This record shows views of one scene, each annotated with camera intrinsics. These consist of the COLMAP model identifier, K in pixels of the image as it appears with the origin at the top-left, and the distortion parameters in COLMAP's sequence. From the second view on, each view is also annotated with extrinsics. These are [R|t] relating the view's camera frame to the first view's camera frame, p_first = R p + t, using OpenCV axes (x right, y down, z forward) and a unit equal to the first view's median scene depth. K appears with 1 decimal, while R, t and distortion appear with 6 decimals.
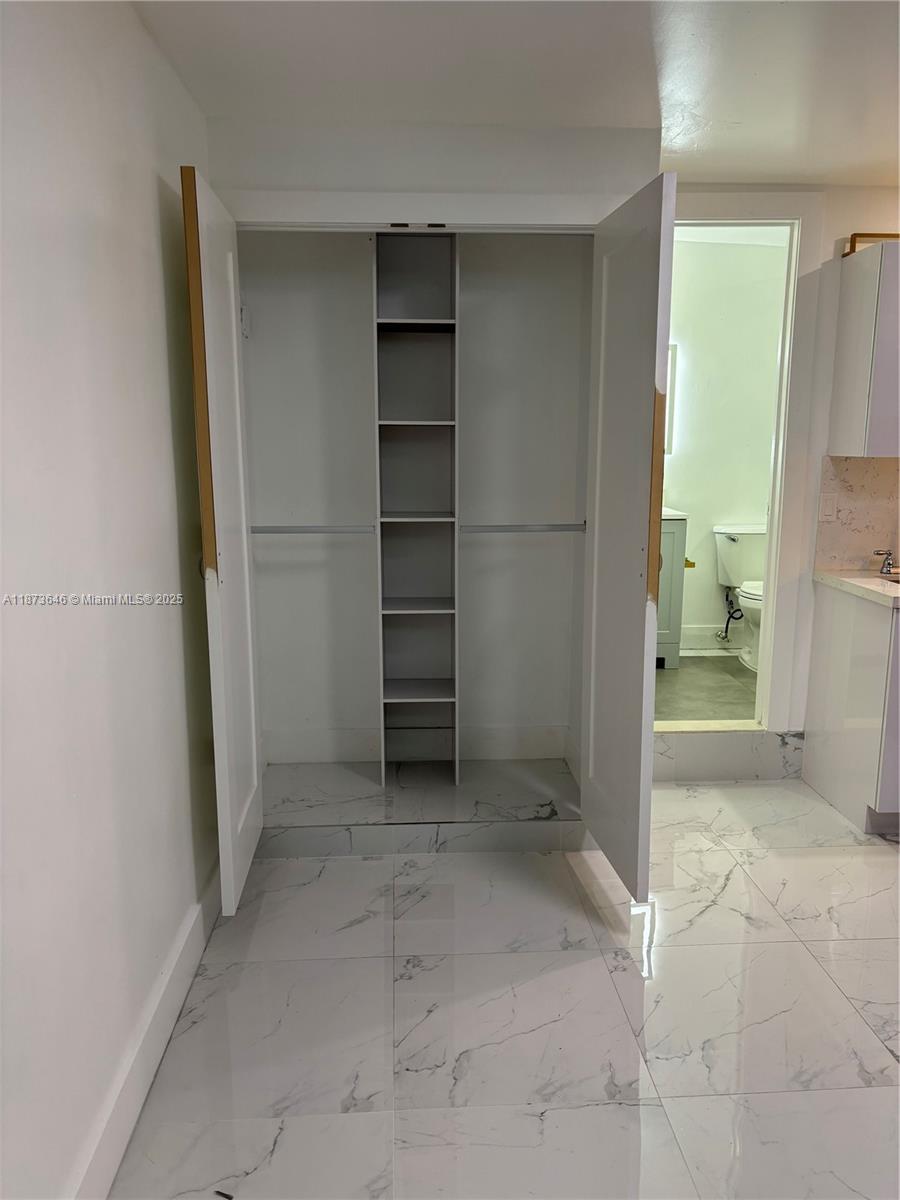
lens RADIAL K [[910.8, 0, 453.5], [0, 910.8, 612.0], [0, 0, 1]] dist [0.042787, -0.008063]
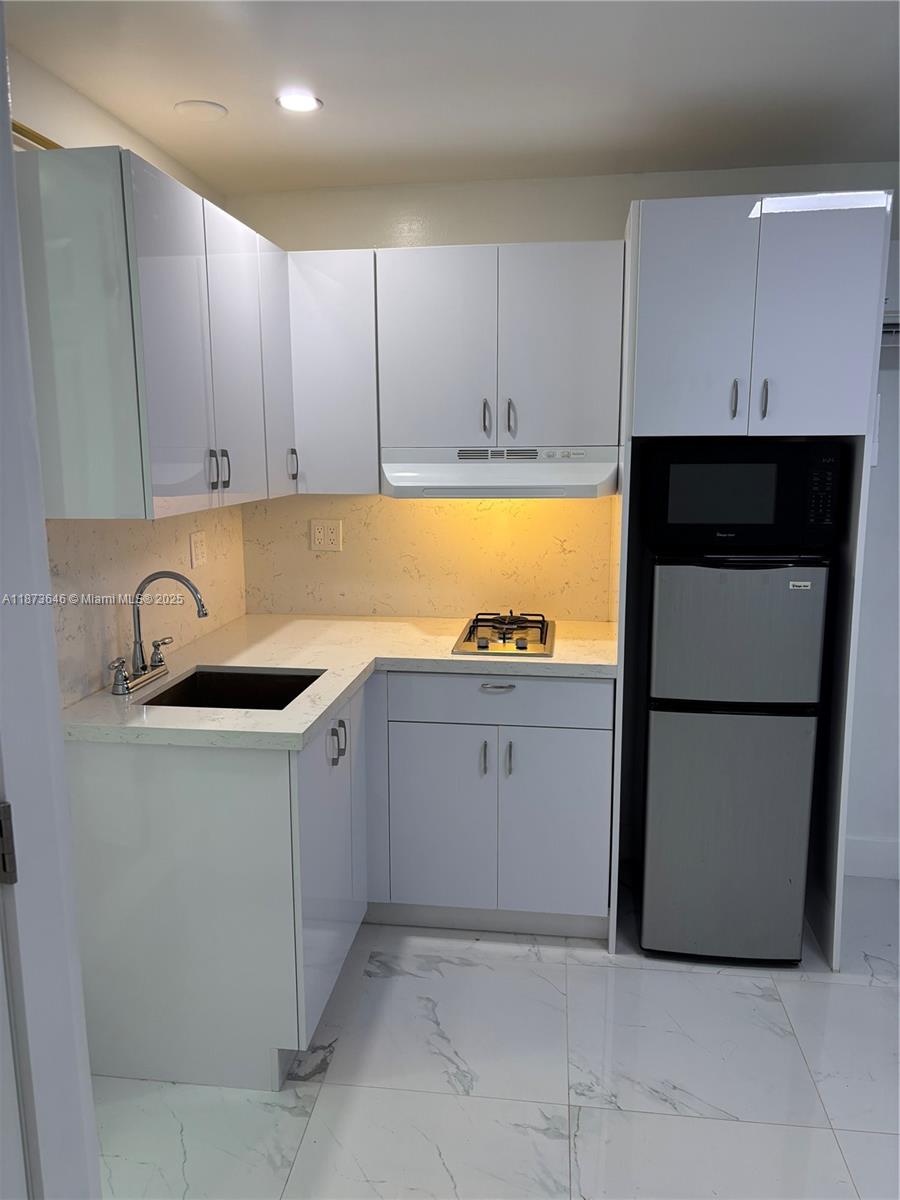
lens RADIAL K [[918.5, 0, 450.0], [0, 918.5, 600.0], [0, 0, 1]] dist [0.040999, -0.058796]
pose [[0.187840, -0.166784, 0.967936, -0.112097], [0.189041, 0.973191, 0.131003, -0.174076], [-0.963836, 0.158372, 0.214333, 0.763223]]
